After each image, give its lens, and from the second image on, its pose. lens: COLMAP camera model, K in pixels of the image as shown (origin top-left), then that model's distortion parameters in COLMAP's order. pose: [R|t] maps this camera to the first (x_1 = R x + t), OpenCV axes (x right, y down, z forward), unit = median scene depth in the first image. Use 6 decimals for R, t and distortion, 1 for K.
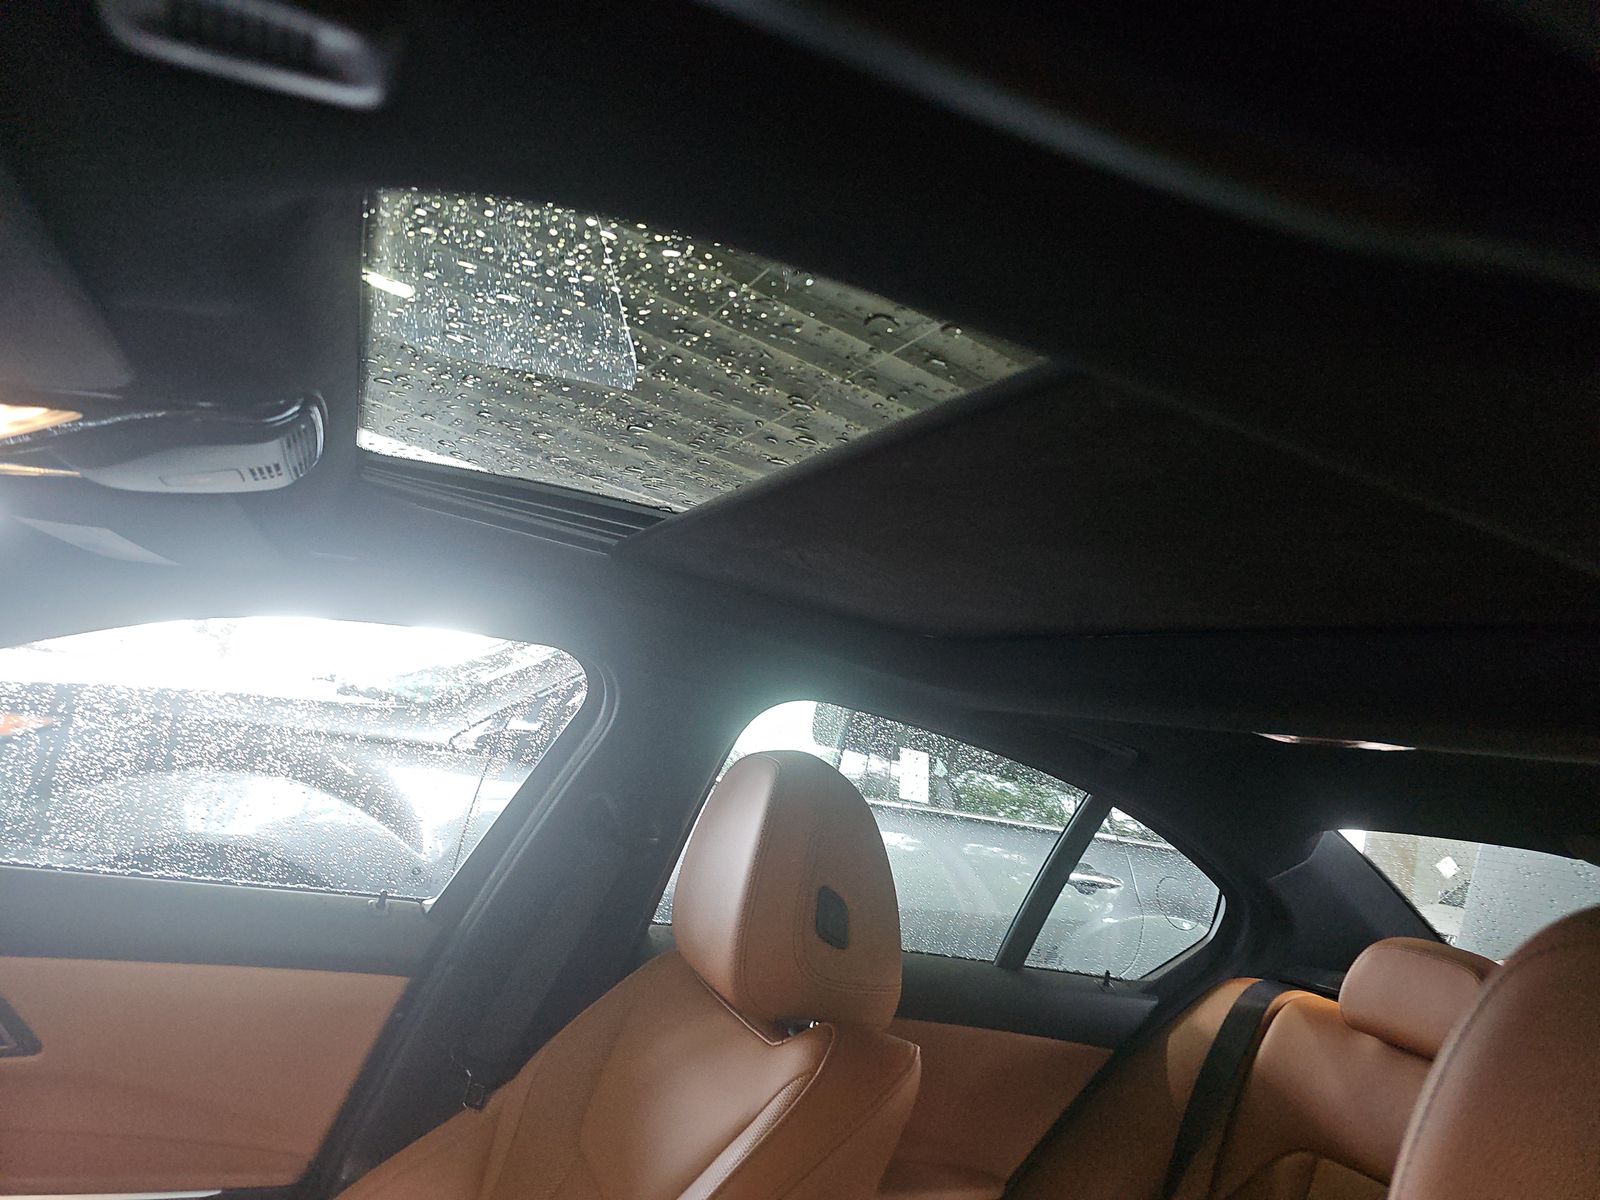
lens RADIAL K [[1055.6, 0, 819.5], [0, 1055.6, 598.9], [0, 0, 1]] dist [-0.000979, -0.001320]
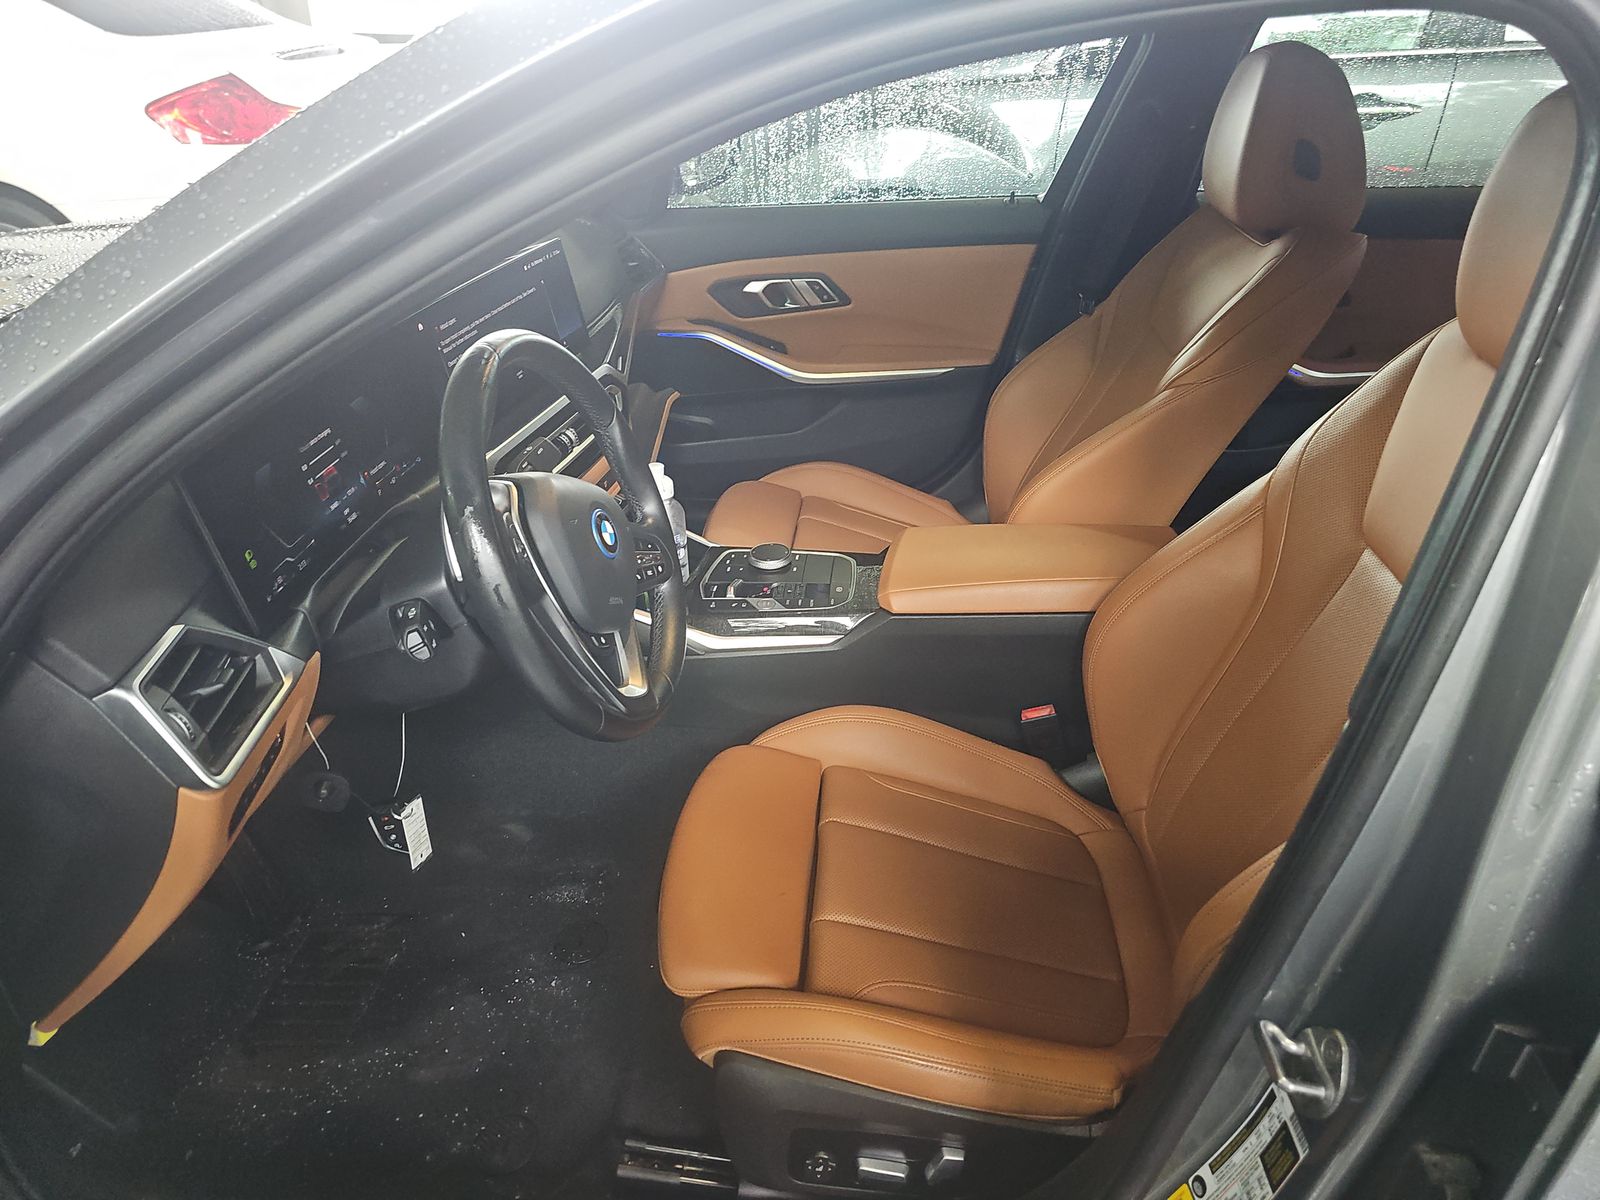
lens RADIAL K [[1055.6, 0, 819.5], [0, 1055.6, 598.9], [0, 0, 1]] dist [-0.000979, -0.001320]
pose [[0.856742, 0.060199, -0.512219, 0.180300], [0.249376, 0.820993, 0.513597, -0.101964], [0.451447, -0.567756, 0.688367, -0.554524]]
